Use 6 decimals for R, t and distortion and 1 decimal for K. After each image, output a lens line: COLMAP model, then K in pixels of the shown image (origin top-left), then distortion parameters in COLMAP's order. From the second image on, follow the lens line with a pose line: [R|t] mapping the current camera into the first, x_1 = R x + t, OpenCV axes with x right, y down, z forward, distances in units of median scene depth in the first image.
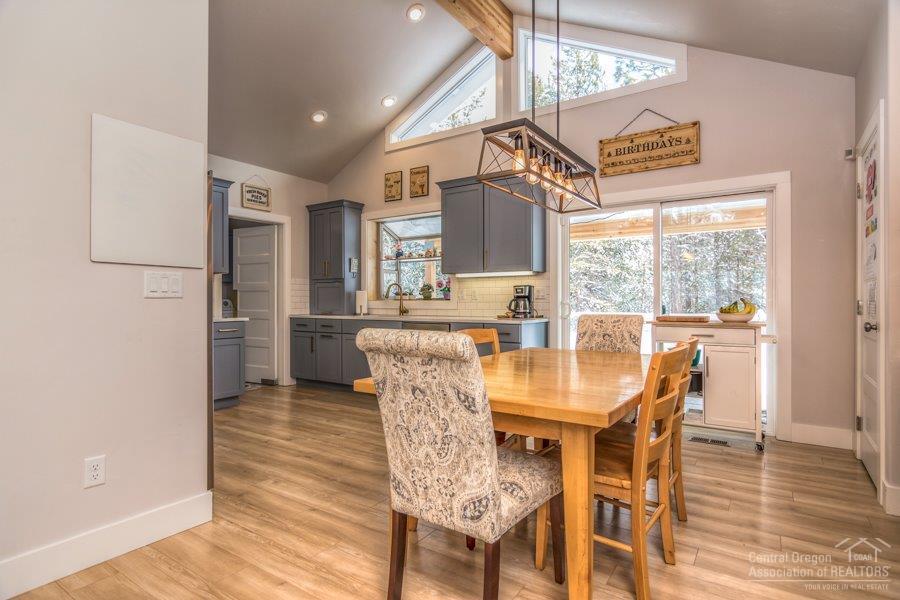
lens RADIAL K [[474.8, 0, 451.9], [0, 474.8, 300.1], [0, 0, 1]] dist [0.001115, 0.000831]
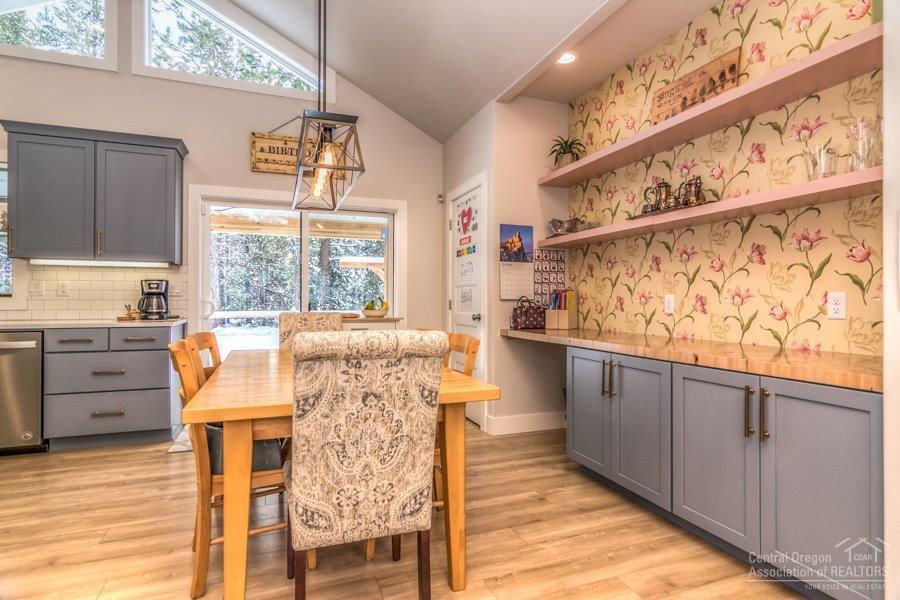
lens RADIAL K [[474.8, 0, 451.9], [0, 474.8, 300.1], [0, 0, 1]] dist [0.001115, 0.000831]
pose [[0.575898, 0.003112, 0.817516, -0.573298], [-0.005762, 0.999983, 0.000252, 0.002713], [-0.817501, -0.004856, 0.575906, 0.270718]]
